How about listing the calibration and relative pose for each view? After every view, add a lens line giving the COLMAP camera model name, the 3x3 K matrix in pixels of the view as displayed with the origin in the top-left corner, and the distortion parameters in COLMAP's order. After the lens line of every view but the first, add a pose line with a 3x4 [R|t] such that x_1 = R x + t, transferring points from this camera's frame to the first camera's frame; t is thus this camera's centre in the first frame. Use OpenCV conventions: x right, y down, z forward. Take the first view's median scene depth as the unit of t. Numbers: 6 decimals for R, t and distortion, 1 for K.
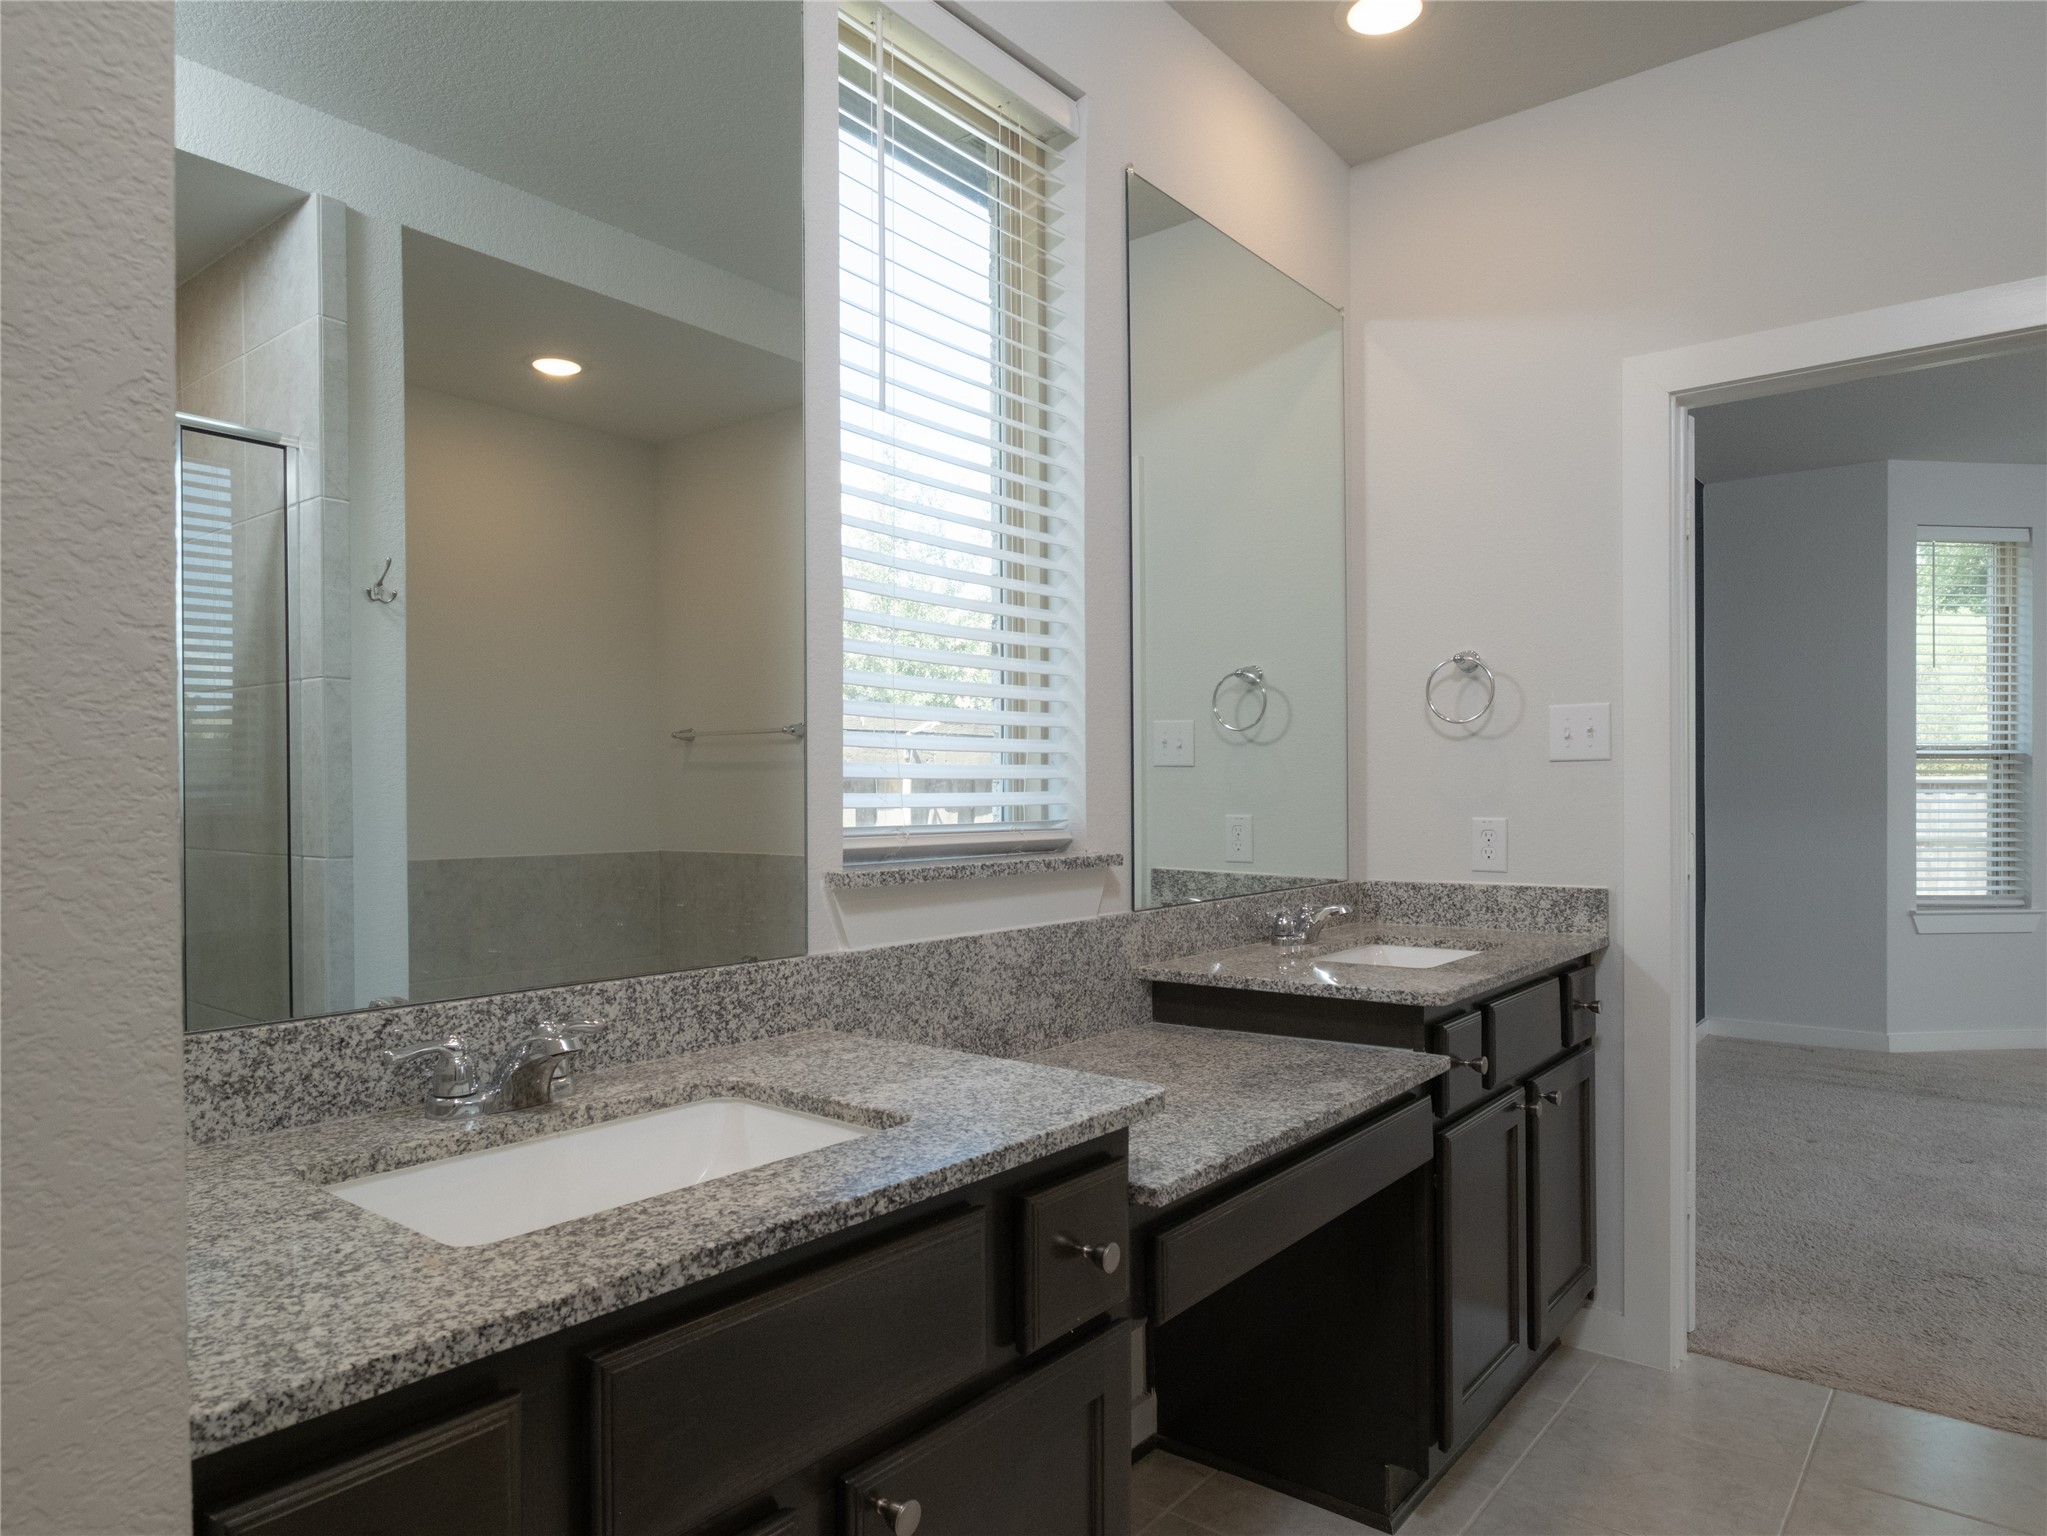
lens RADIAL K [[1261.9, 0, 1023.5], [0, 1261.9, 768.0], [0, 0, 1]] dist [-0.001120, -0.000116]
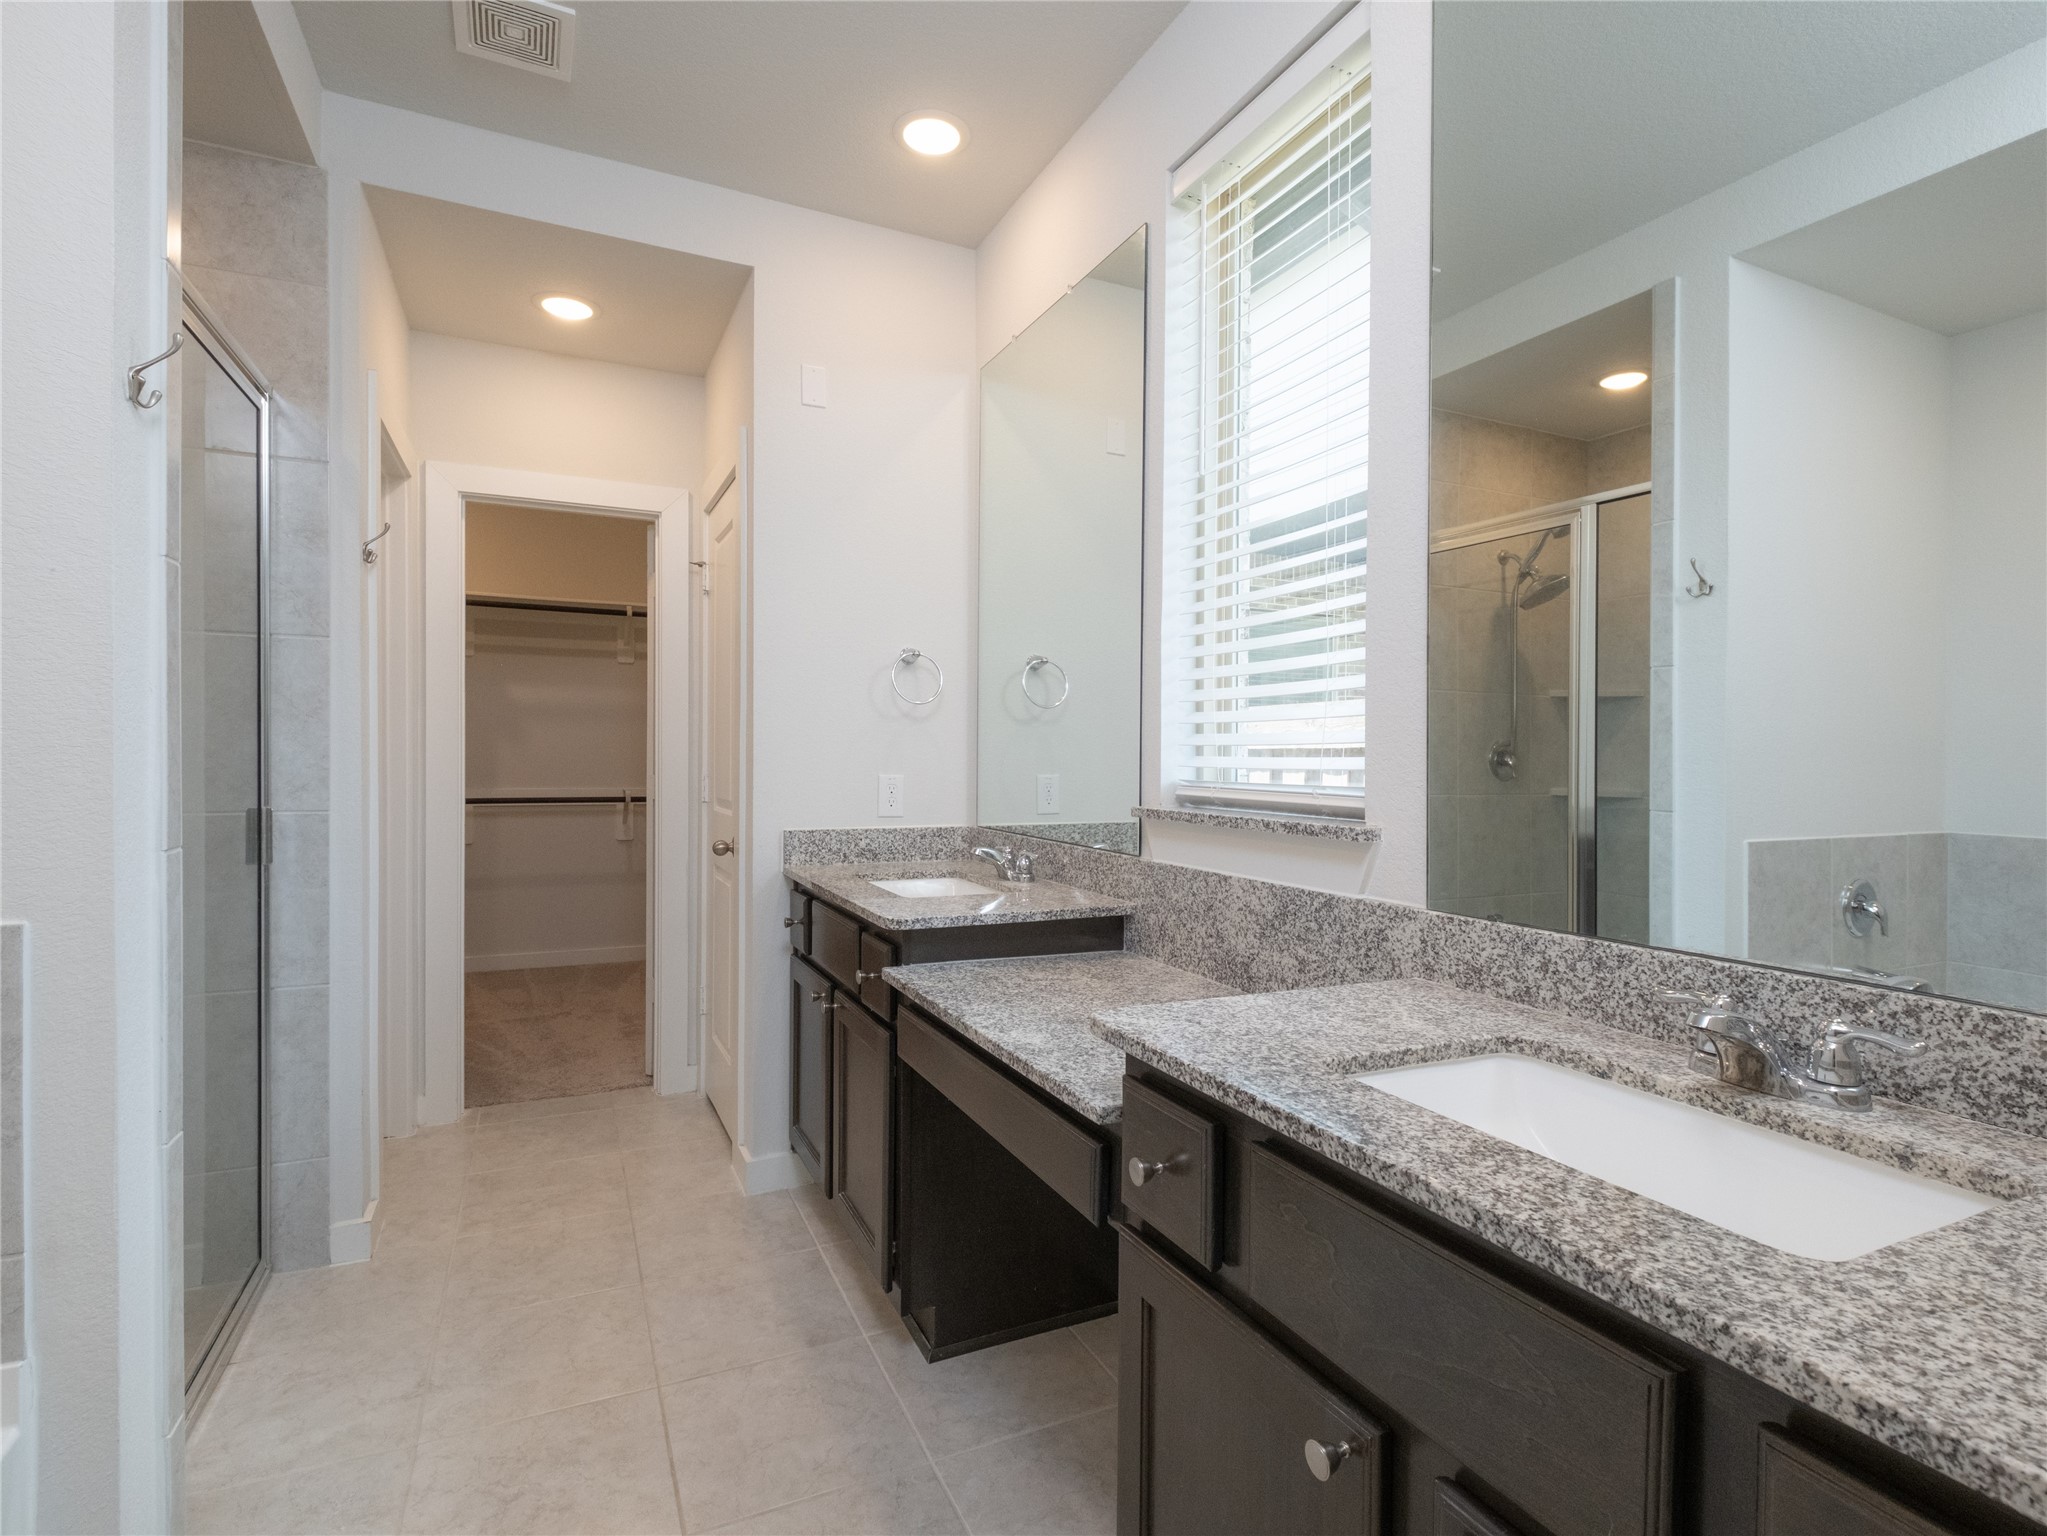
lens RADIAL K [[1011.6, 0, 1003.6], [0, 1011.6, 752.3], [0, 0, 1]] dist [0.010359, -0.009364]
pose [[-0.453408, -0.007271, -0.891274, 0.889938], [0.005500, 0.999925, -0.010955, 0.024488], [0.891286, -0.009869, -0.453334, 1.210900]]
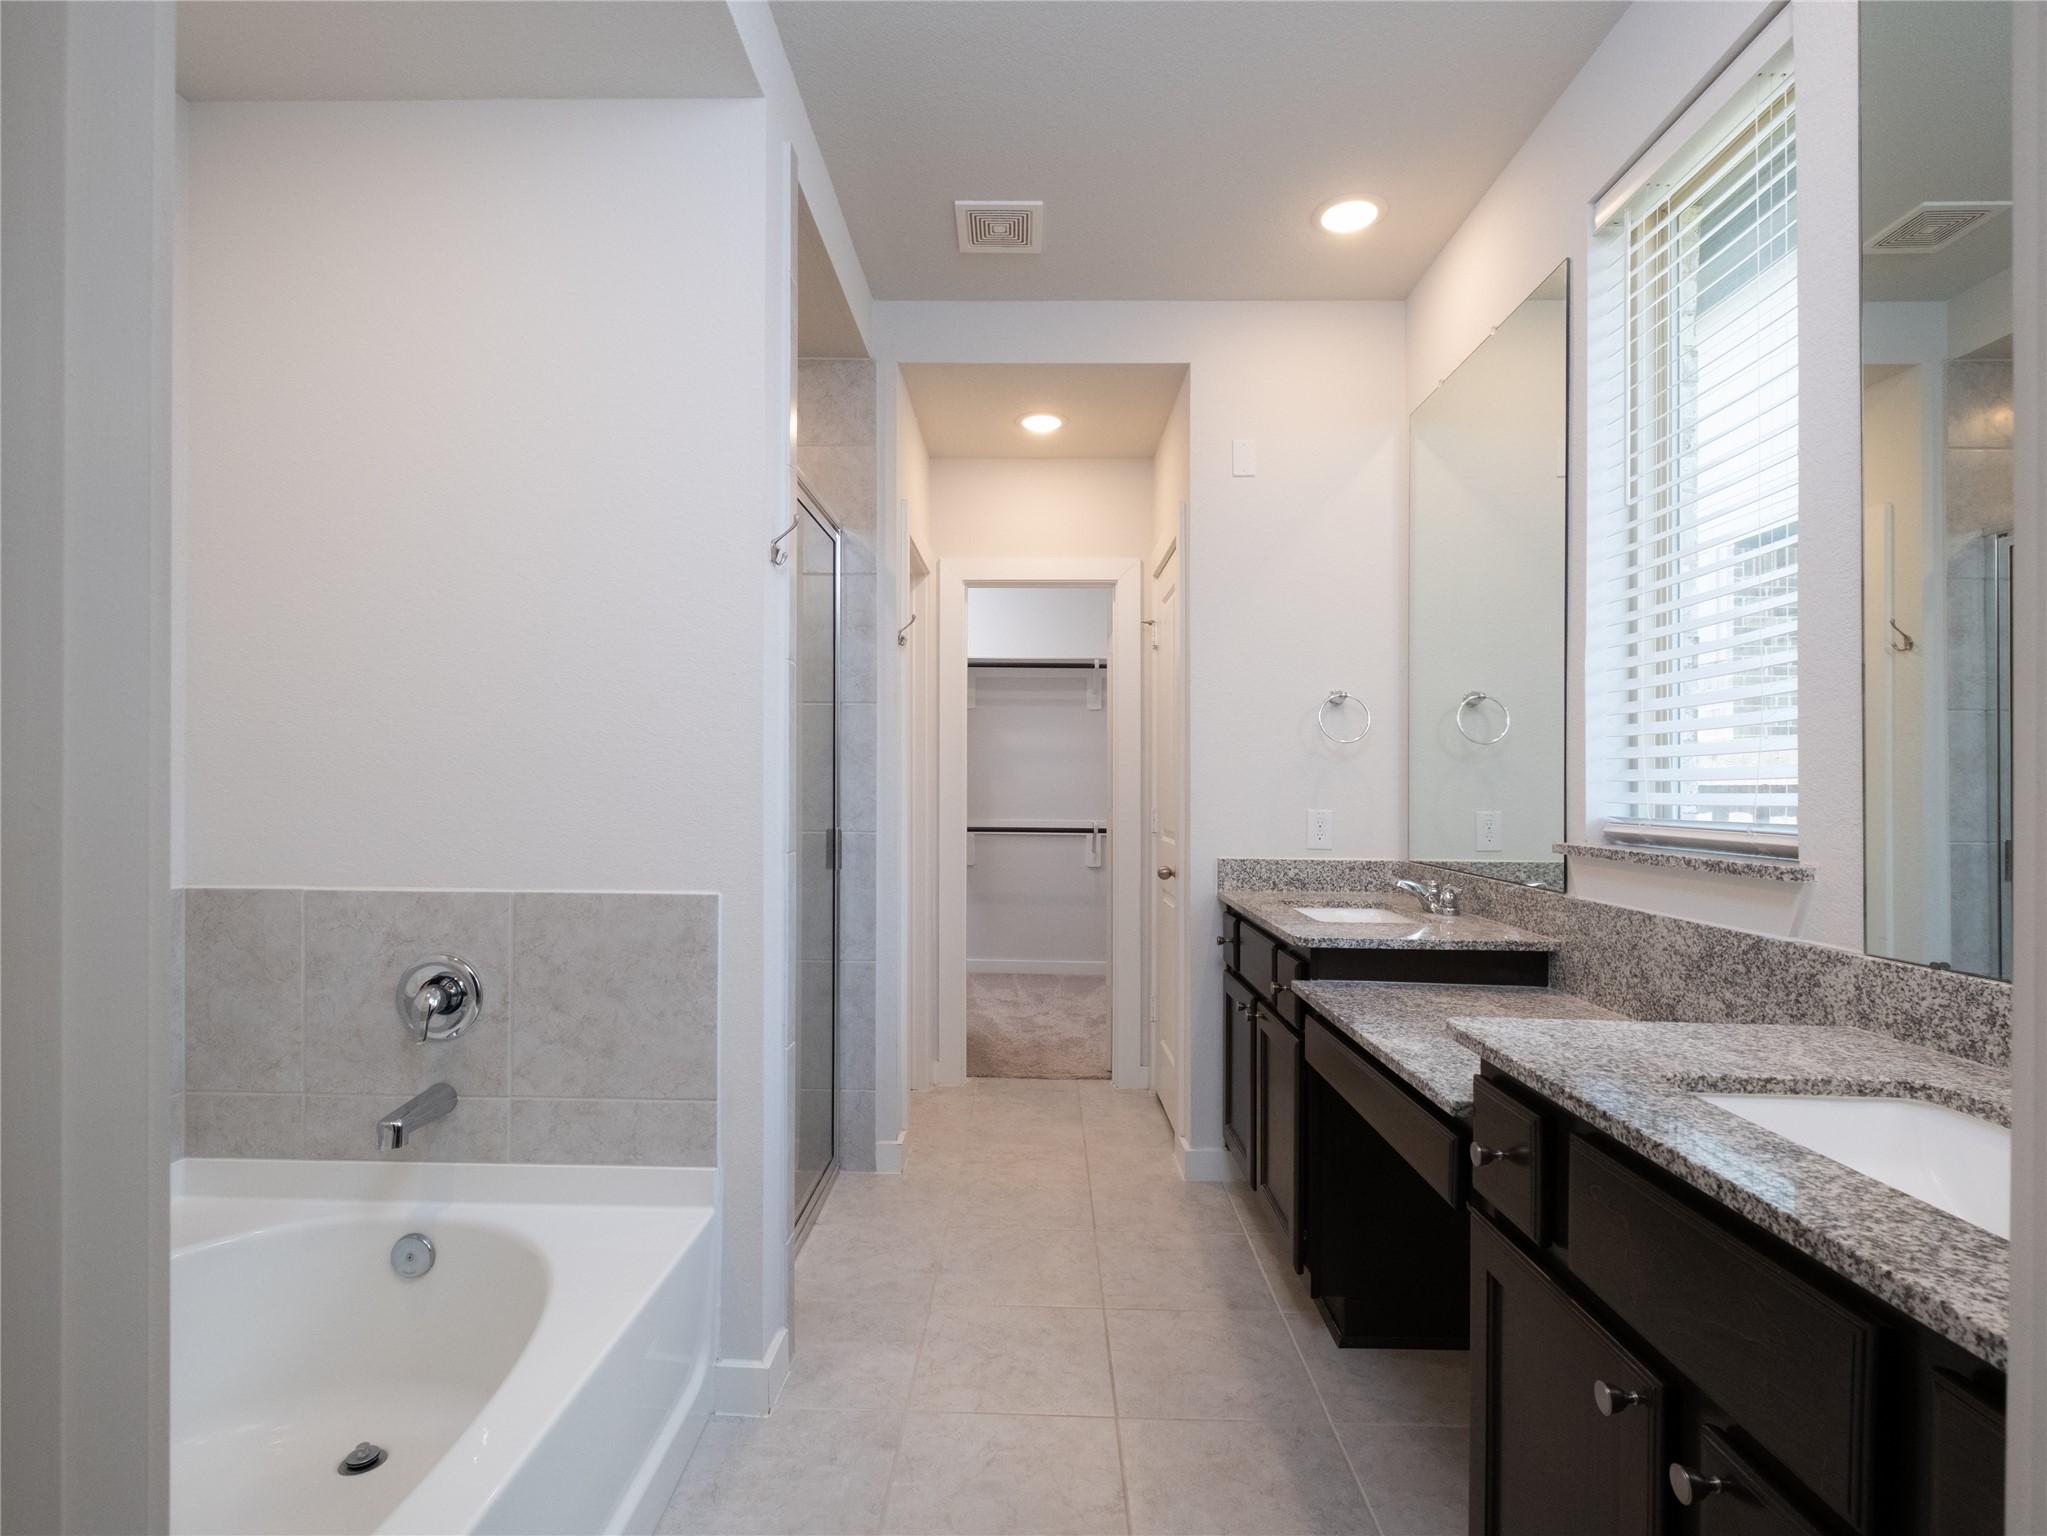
lens RADIAL K [[1004.1, 0, 1023.5], [0, 1004.1, 768.0], [0, 0, 1]] dist [-0.003668, -0.001898]
pose [[-0.787875, -0.020435, -0.615496, 0.967547], [0.000240, 0.999439, -0.033489, 0.027545], [0.615836, -0.026533, -0.787428, 1.336330]]
